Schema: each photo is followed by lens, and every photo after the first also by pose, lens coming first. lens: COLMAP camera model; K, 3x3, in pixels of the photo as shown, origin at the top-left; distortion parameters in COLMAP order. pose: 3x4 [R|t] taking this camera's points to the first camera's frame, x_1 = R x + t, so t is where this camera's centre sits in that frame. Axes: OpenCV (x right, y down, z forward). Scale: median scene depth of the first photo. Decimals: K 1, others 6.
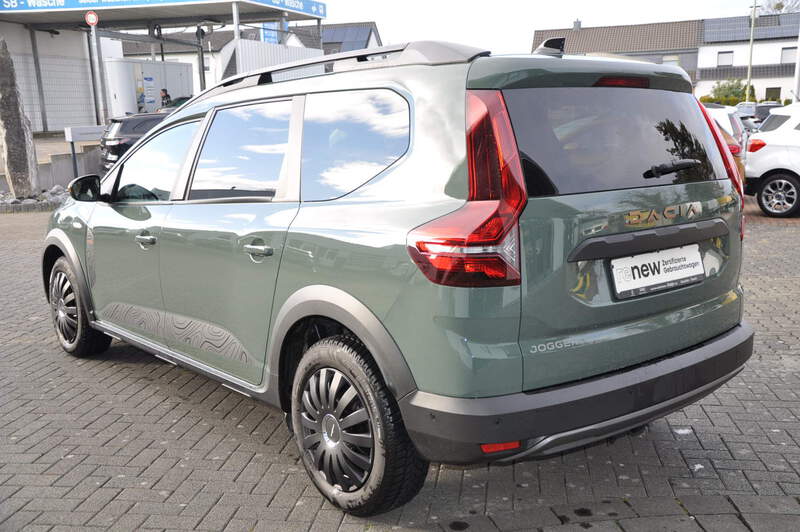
lens RADIAL K [[820.8, 0, 400.0], [0, 820.8, 266.0], [0, 0, 1]] dist [0.082629, -0.001883]
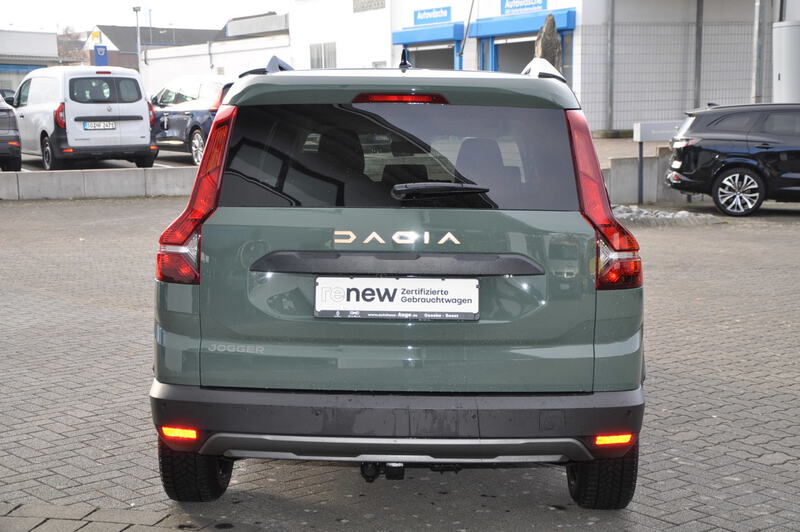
lens RADIAL K [[1280.7, 0, 400.0], [0, 1280.7, 266.0], [0, 0, 1]] dist [0.212619, 0.189458]
pose [[0.740144, 0.095730, -0.665599, 1.246837], [-0.130615, 0.991430, -0.002650, -0.027165], [0.659641, 0.088898, 0.746305, -0.081743]]
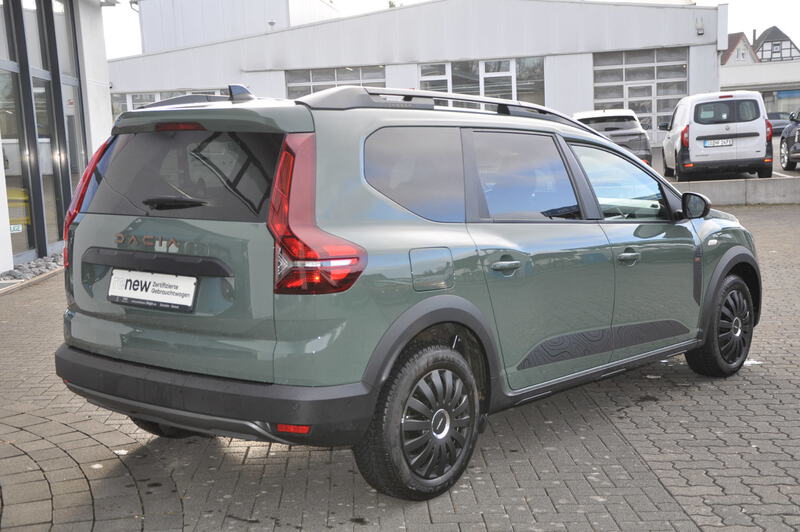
lens RADIAL K [[1066.9, 0, 400.0], [0, 1066.9, 266.0], [0, 0, 1]] dist [0.255834, 0.005029]
pose [[0.159828, 0.124403, -0.979275, 1.798010], [-0.151147, 0.983414, 0.100259, -0.225399], [0.975505, 0.131990, 0.175980, 1.042412]]
